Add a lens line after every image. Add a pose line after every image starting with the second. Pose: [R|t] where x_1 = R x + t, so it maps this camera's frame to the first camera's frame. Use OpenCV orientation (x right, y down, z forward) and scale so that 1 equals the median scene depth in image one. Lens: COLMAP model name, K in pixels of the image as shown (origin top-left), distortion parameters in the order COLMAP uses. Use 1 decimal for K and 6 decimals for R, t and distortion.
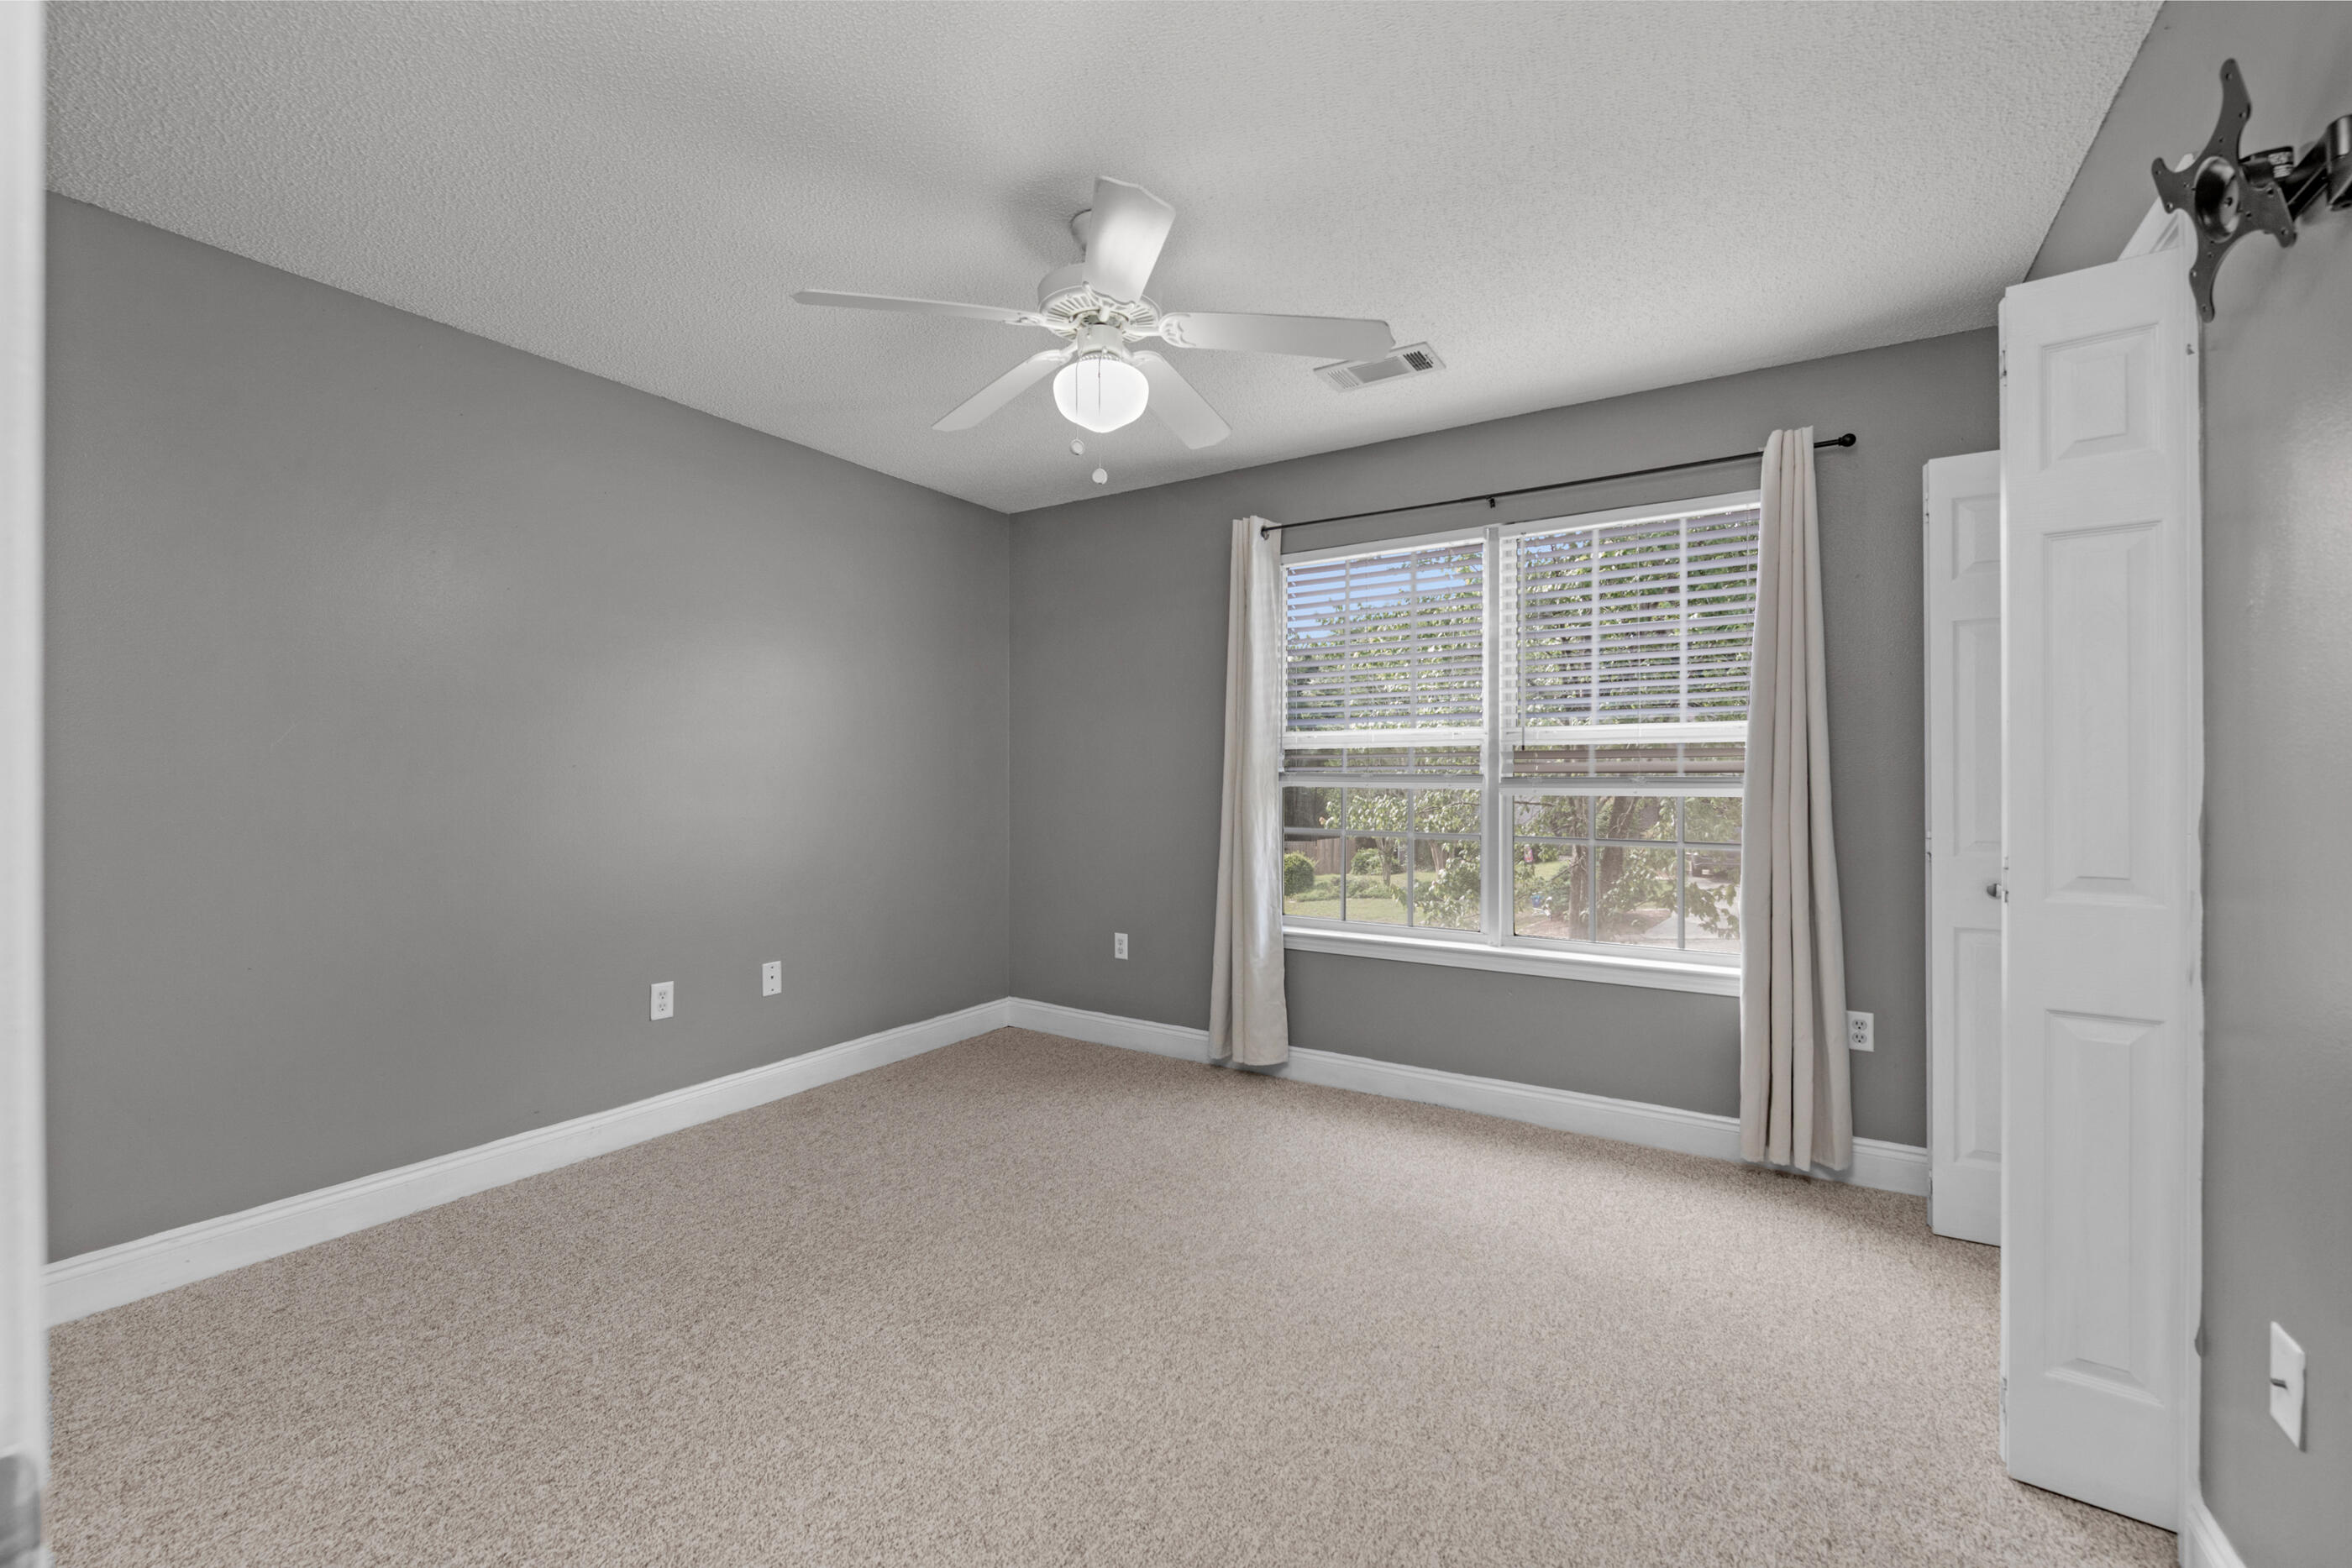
lens RADIAL K [[896.2, 0, 1176.0], [0, 896.2, 784.0], [0, 0, 1]] dist [-0.001403, -0.003003]
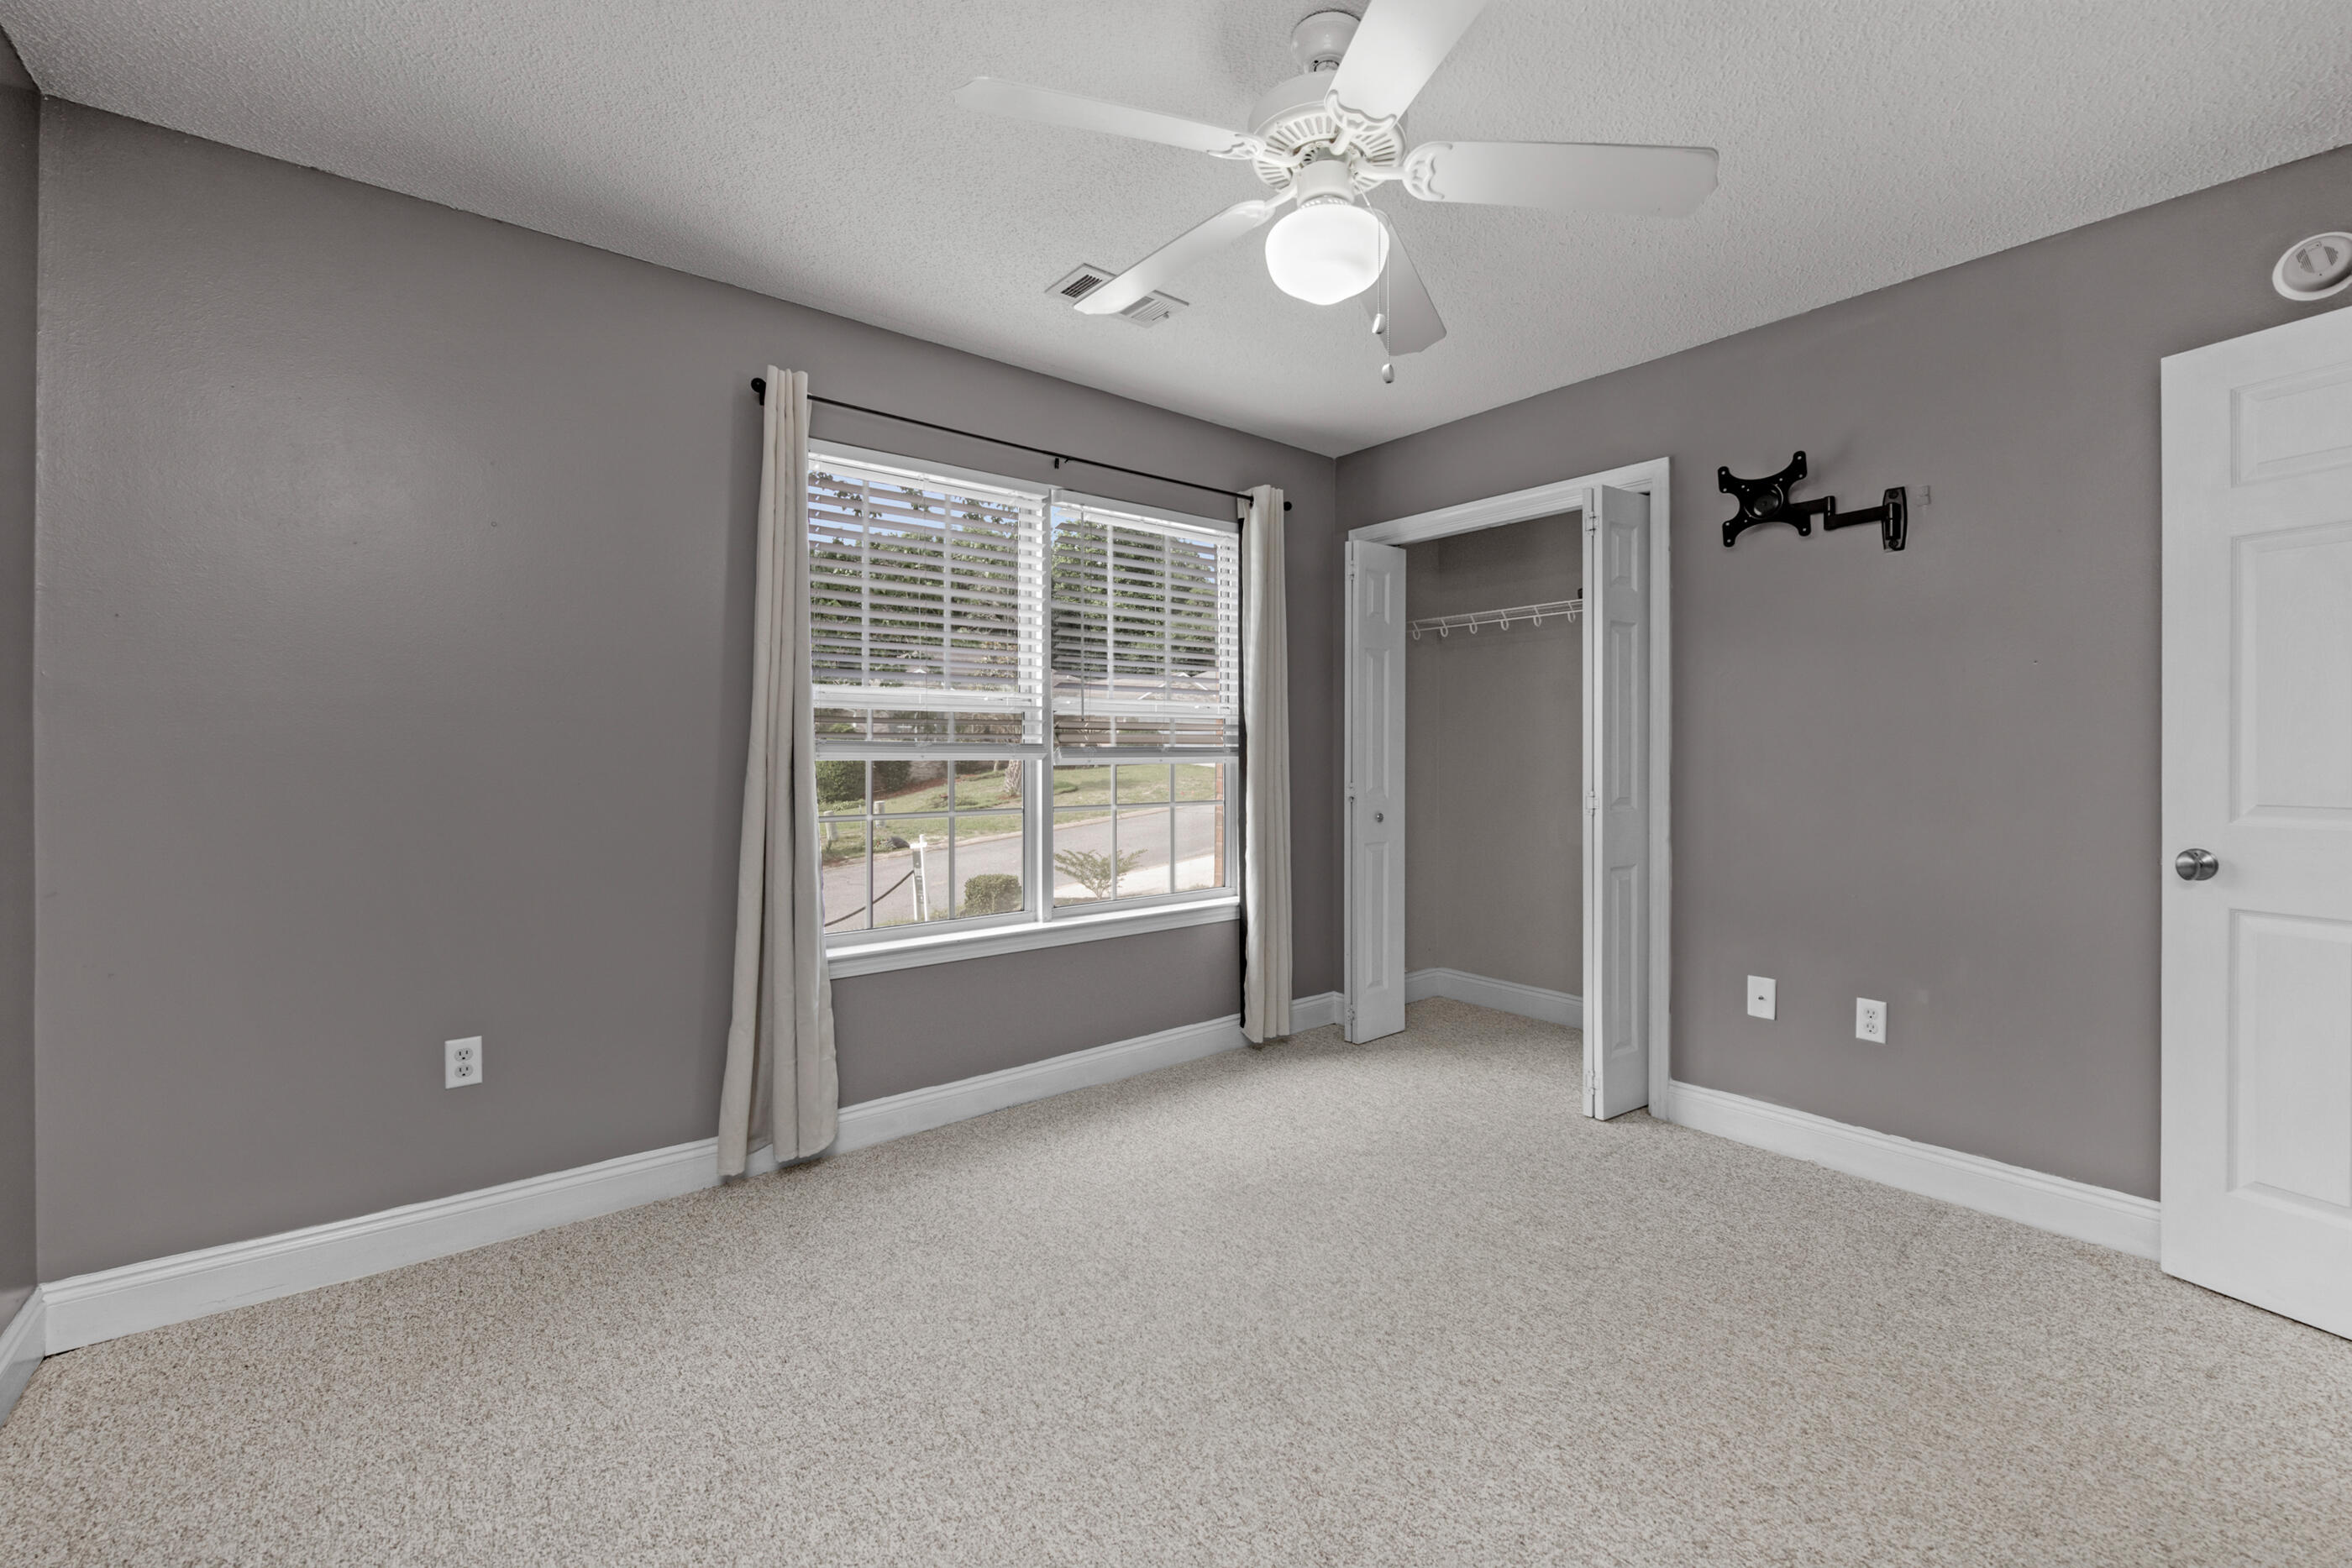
lens RADIAL K [[951.4, 0, 1169.8], [0, 951.4, 759.4], [0, 0, 1]] dist [-0.001373, -0.007845]
pose [[0.348411, -0.013508, 0.937245, -0.642174], [0.004860, 0.999909, 0.012605, -0.006987], [-0.937329, 0.000163, 0.348445, 0.592484]]
